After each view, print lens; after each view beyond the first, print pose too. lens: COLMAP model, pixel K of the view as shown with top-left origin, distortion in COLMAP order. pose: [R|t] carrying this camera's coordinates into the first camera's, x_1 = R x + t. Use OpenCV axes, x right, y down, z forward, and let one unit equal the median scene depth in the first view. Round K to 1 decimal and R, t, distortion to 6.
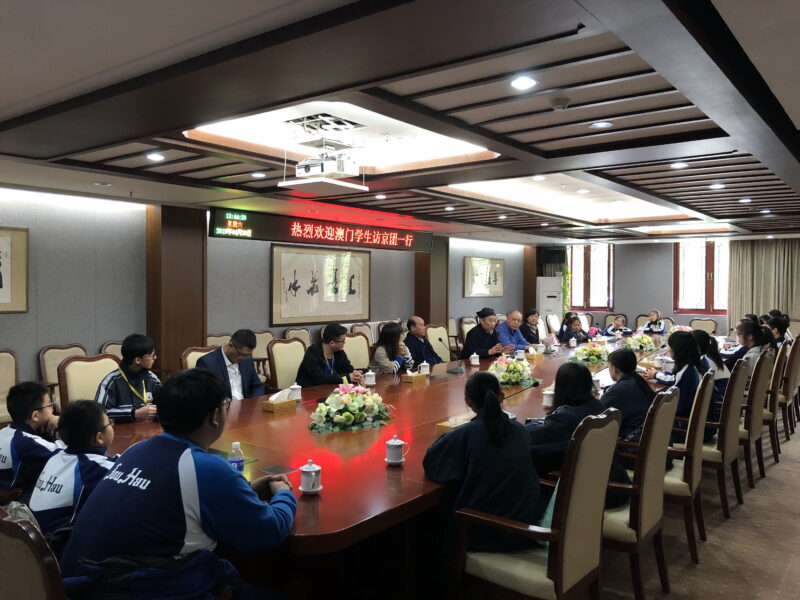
lens RADIAL K [[646.8, 0, 402.9], [0, 646.8, 305.1], [0, 0, 1]] dist [0.060414, -0.037054]
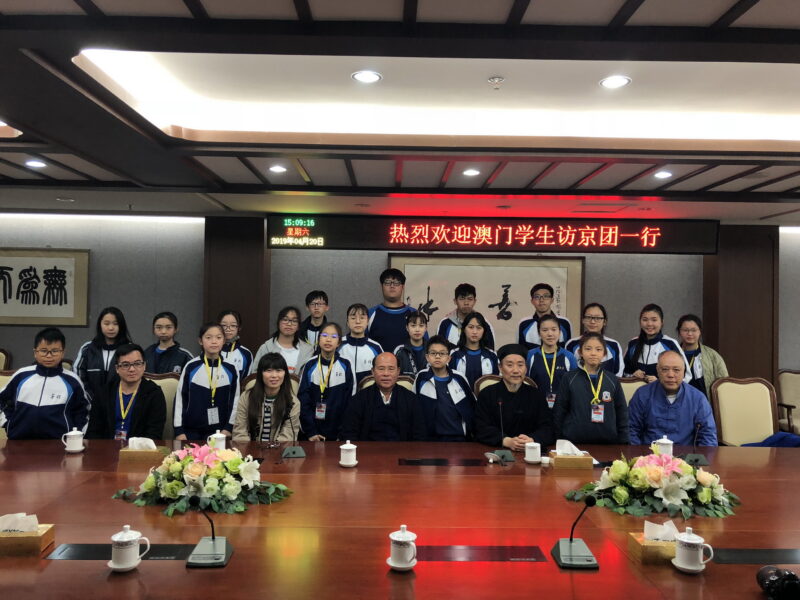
lens RADIAL K [[646.8, 0, 401.1], [0, 646.8, 307.7], [0, 0, 1]] dist [0.060414, -0.037054]
pose [[0.616205, 0.011199, -0.787506, 0.473336], [-0.038277, 0.999143, -0.015742, -0.018961], [0.786655, 0.039843, 0.616106, 0.589499]]
